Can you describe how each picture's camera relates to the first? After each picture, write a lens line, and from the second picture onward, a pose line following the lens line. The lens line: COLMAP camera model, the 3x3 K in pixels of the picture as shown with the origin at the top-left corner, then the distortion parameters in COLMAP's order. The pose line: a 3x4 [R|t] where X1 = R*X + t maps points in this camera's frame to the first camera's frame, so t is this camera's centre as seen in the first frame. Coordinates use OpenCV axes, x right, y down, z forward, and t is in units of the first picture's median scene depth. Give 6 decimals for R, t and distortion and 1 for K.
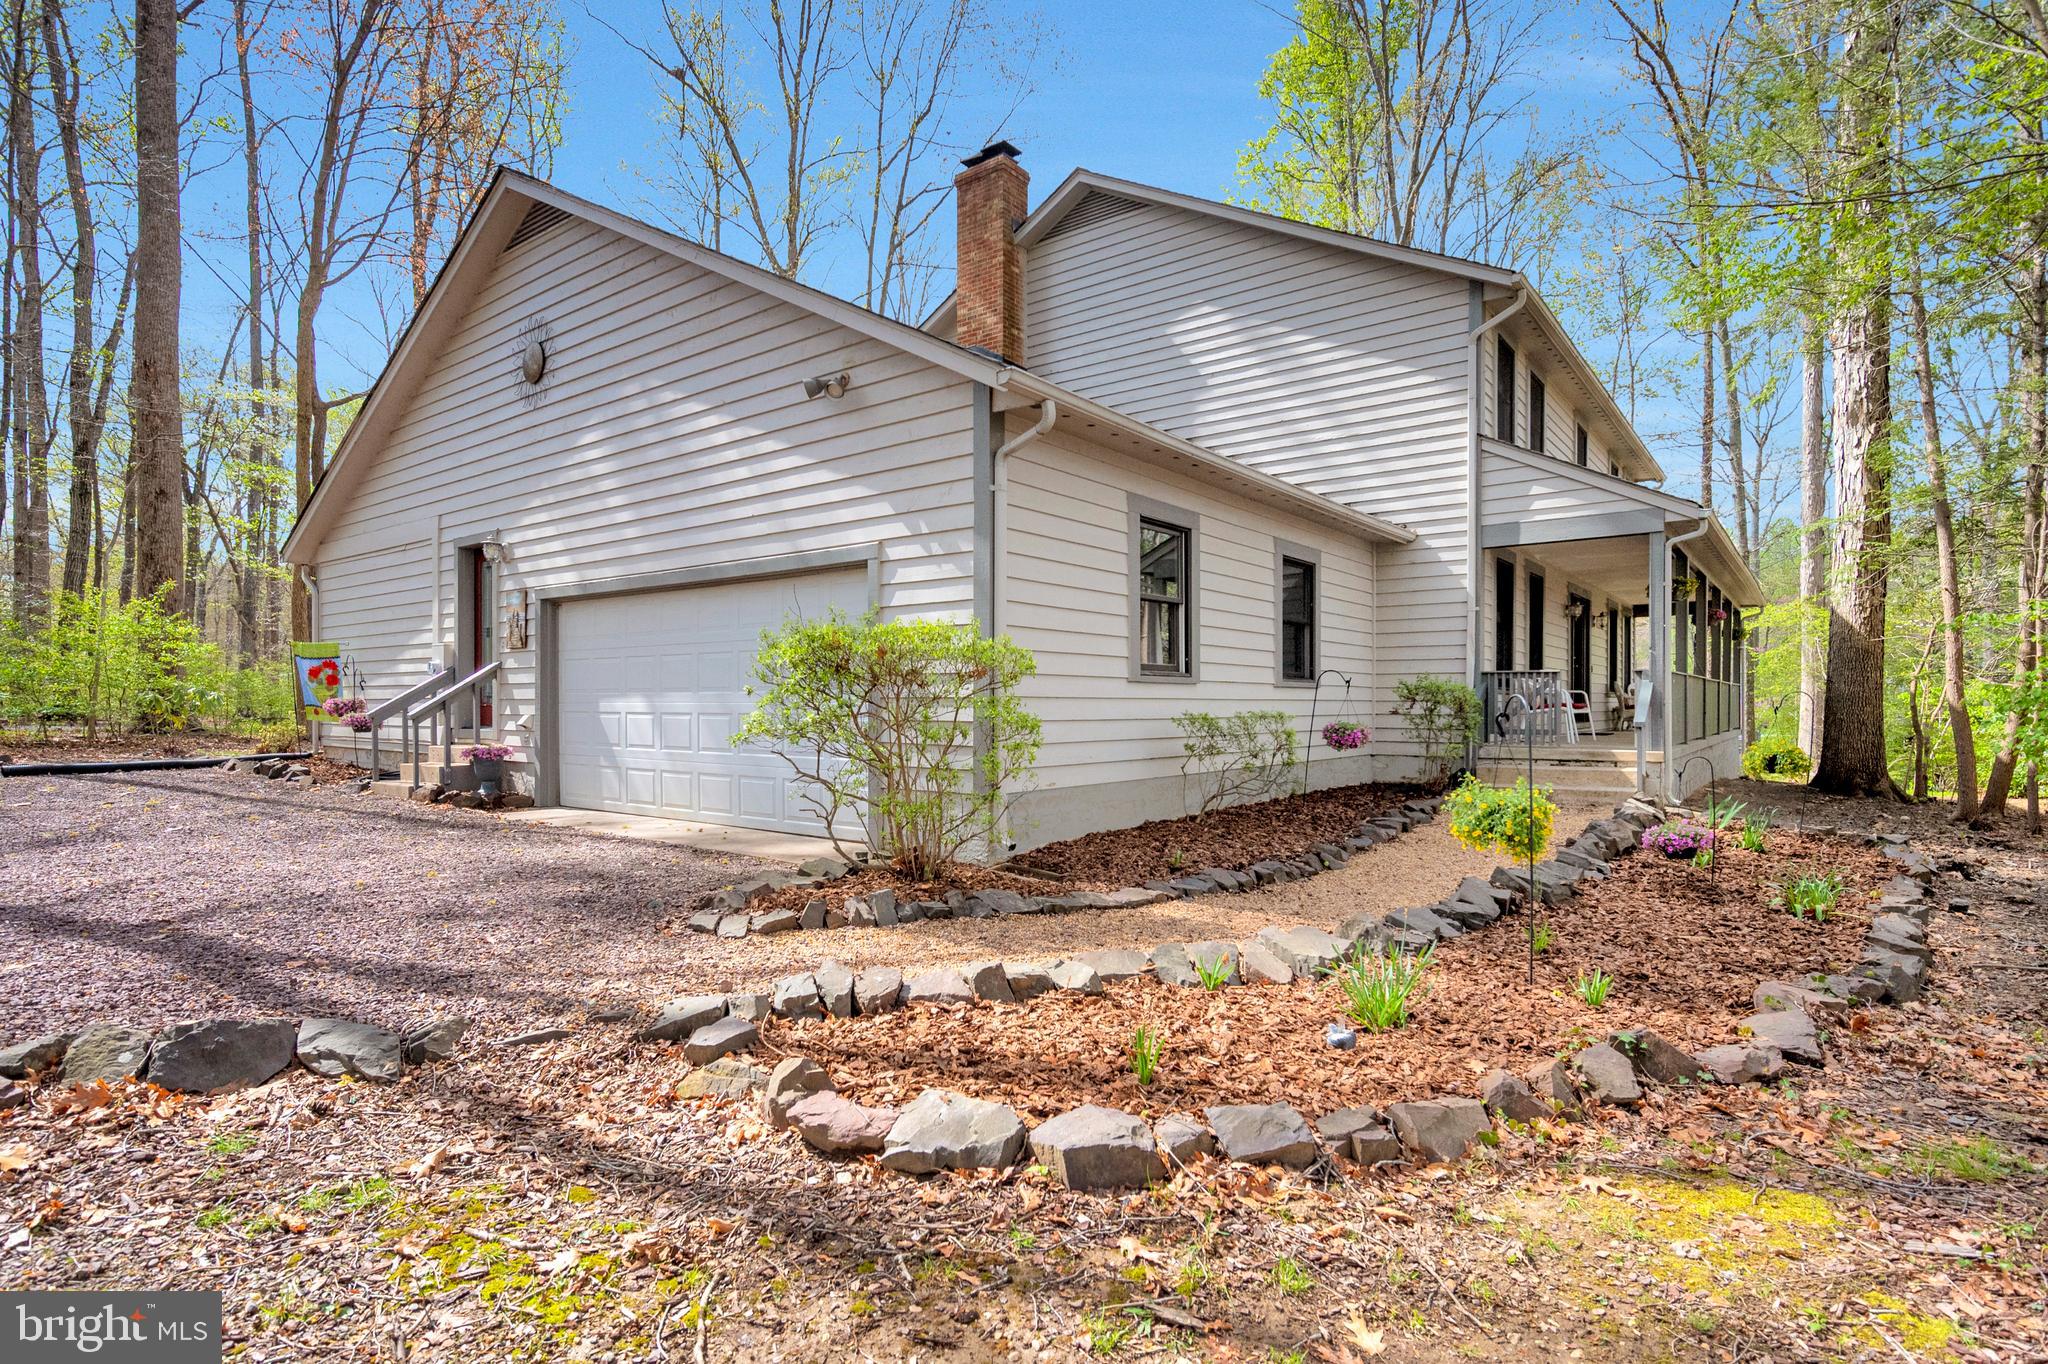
lens RADIAL K [[1033.2, 0, 1024.0], [0, 1033.2, 682.0], [0, 0, 1]] dist [0.003944, 0.000707]
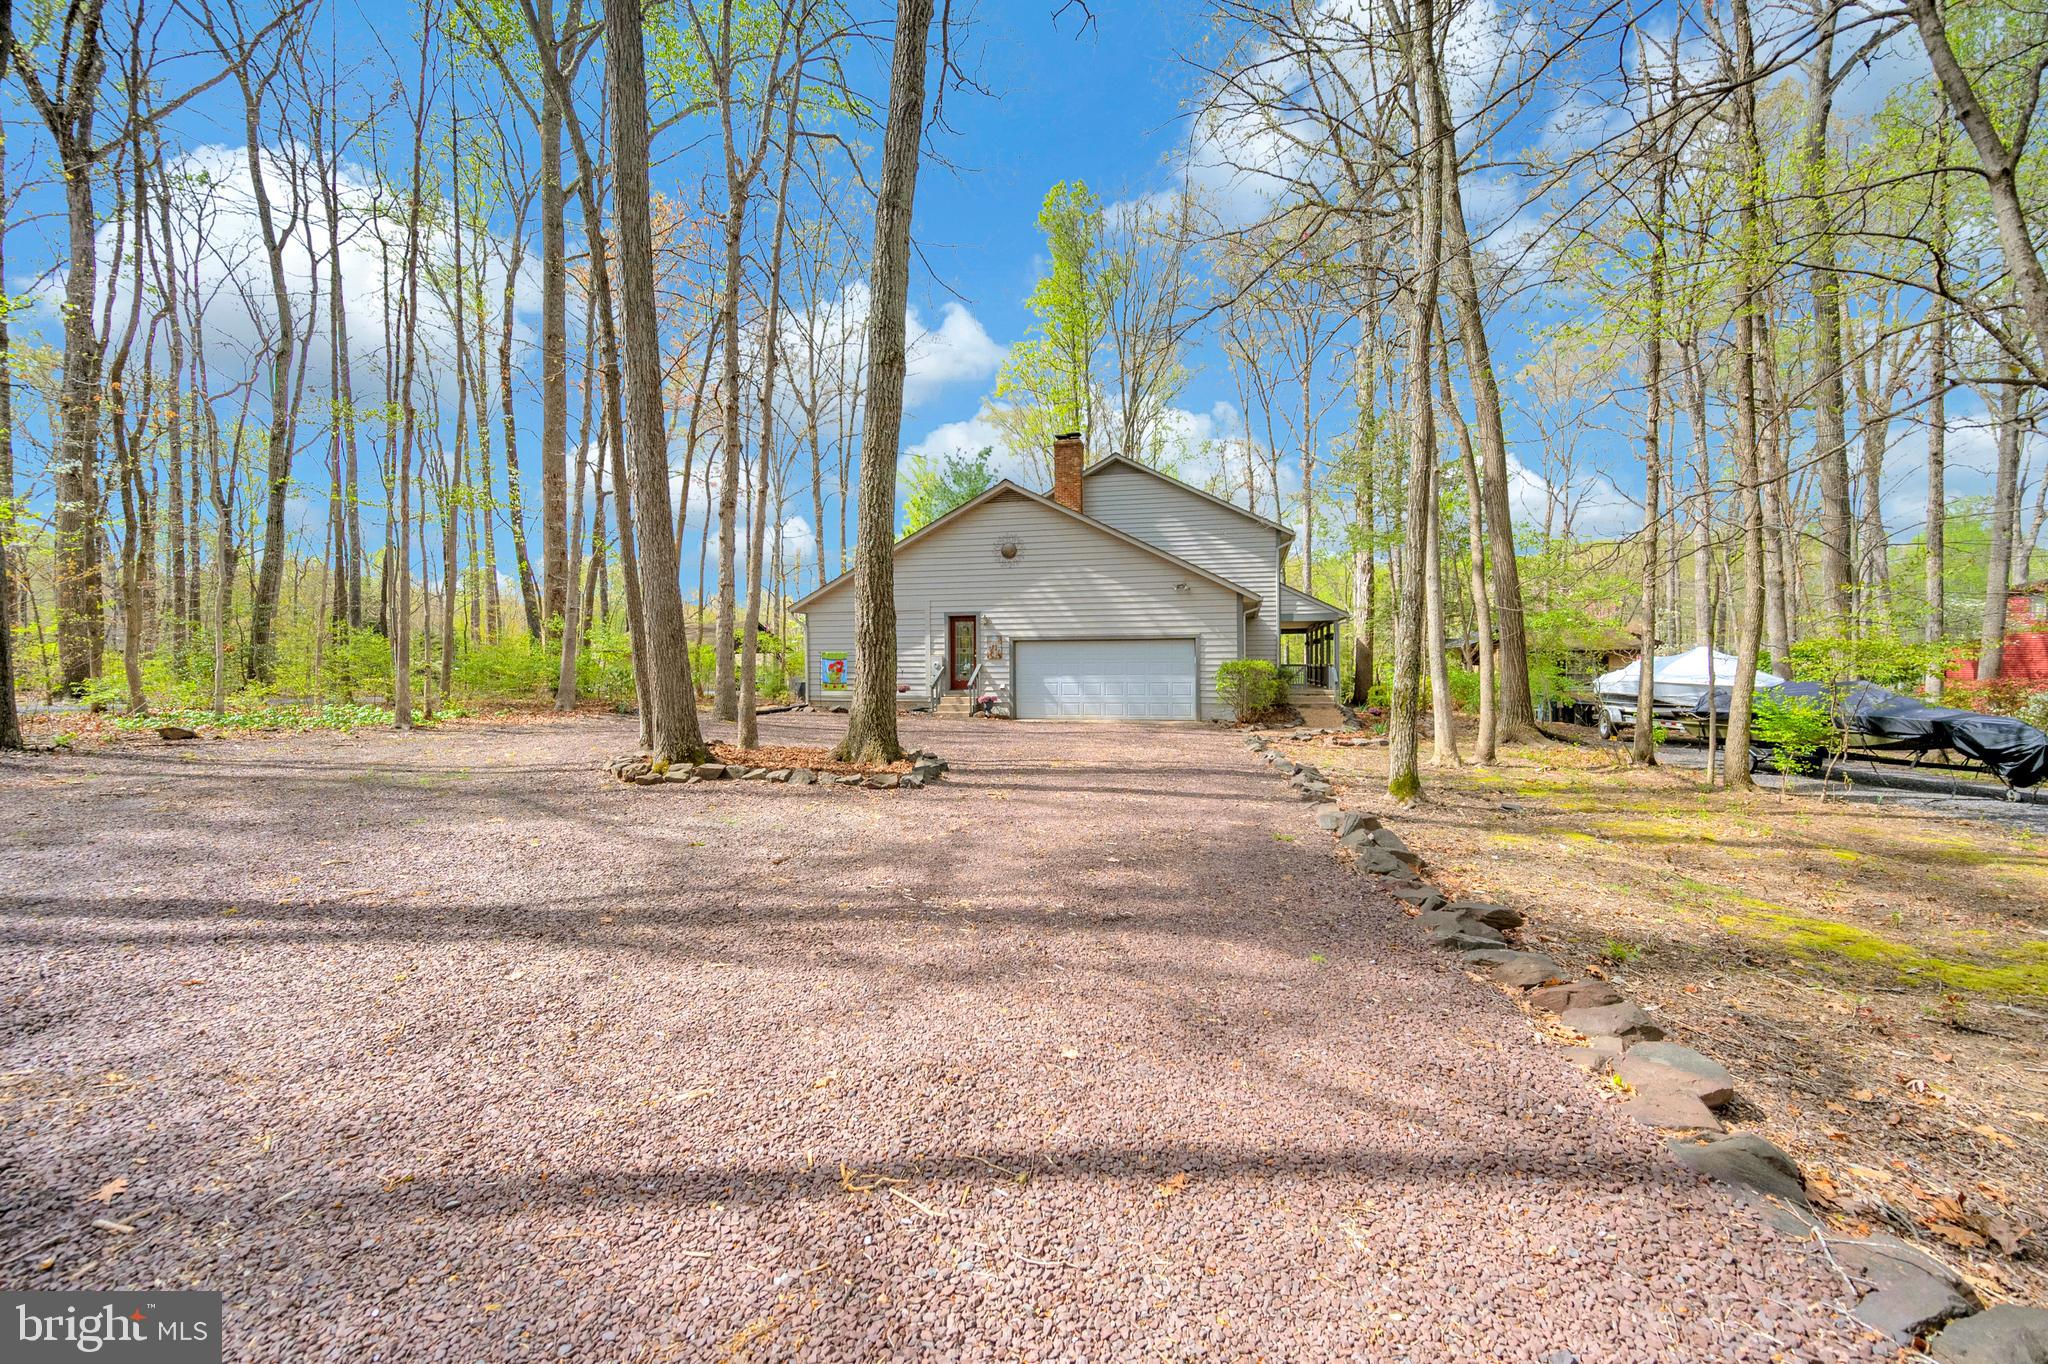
lens RADIAL K [[842.4, 0, 1049.5], [0, 842.4, 642.2], [0, 0, 1]] dist [-0.001184, -0.000469]
pose [[0.888910, -0.006175, 0.458040, -1.223831], [0.005120, 0.999981, 0.003545, -0.073577], [-0.458053, -0.000806, 0.888924, -0.853719]]
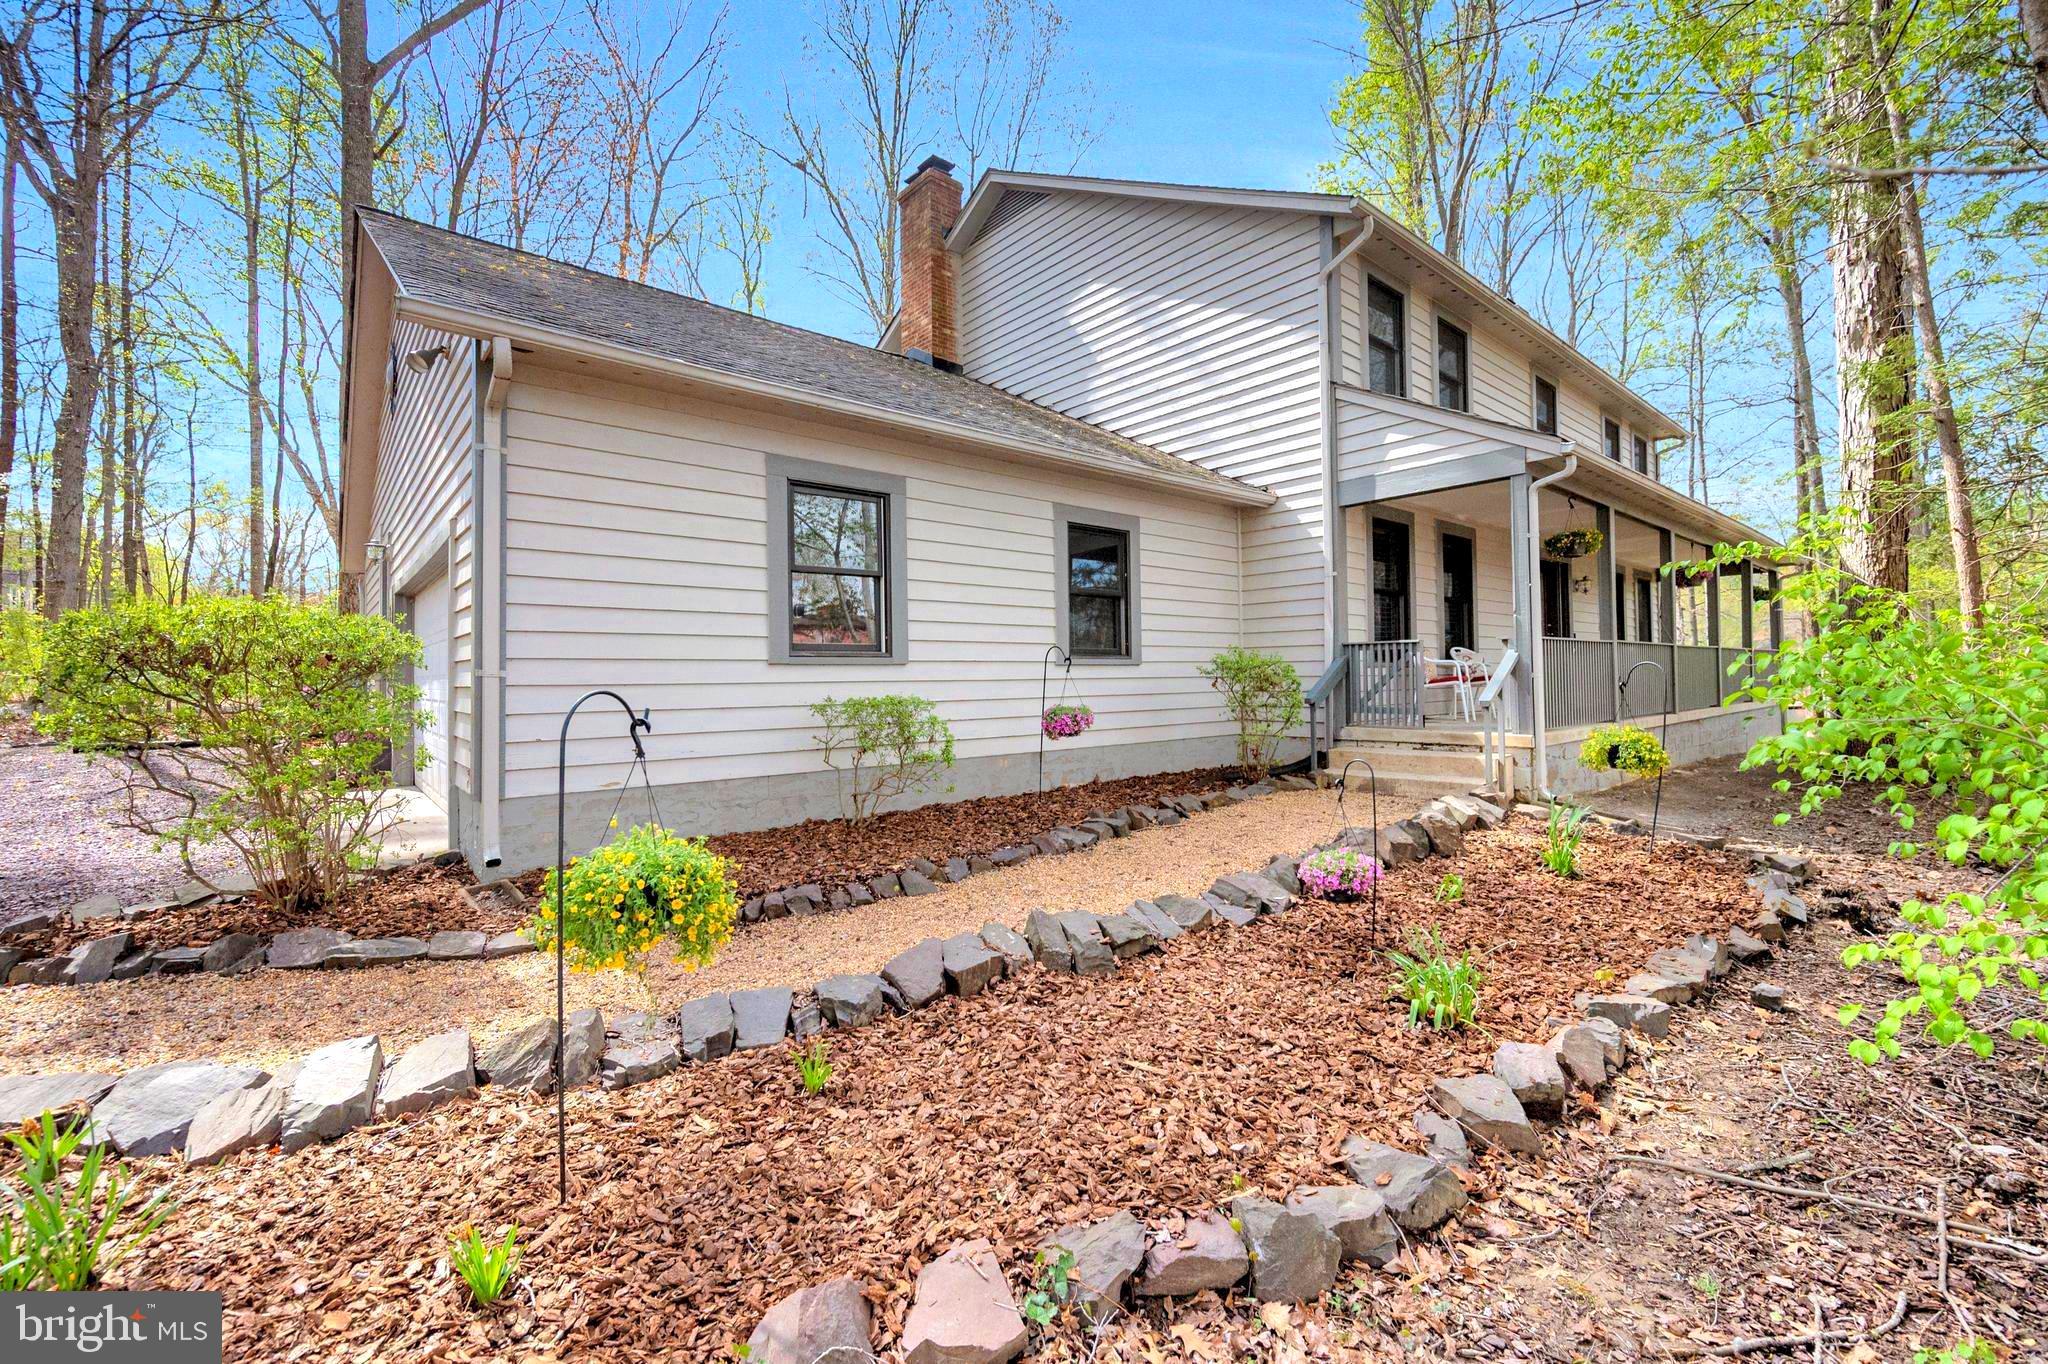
lens RADIAL K [[842.4, 0, 1049.5], [0, 842.4, 642.2], [0, 0, 1]] dist [-0.001184, -0.000469]
pose [[0.981191, -0.020444, -0.191952, 0.327644], [0.016815, 0.999648, -0.020513, -0.000451], [0.192304, 0.016900, 0.981190, 0.228139]]
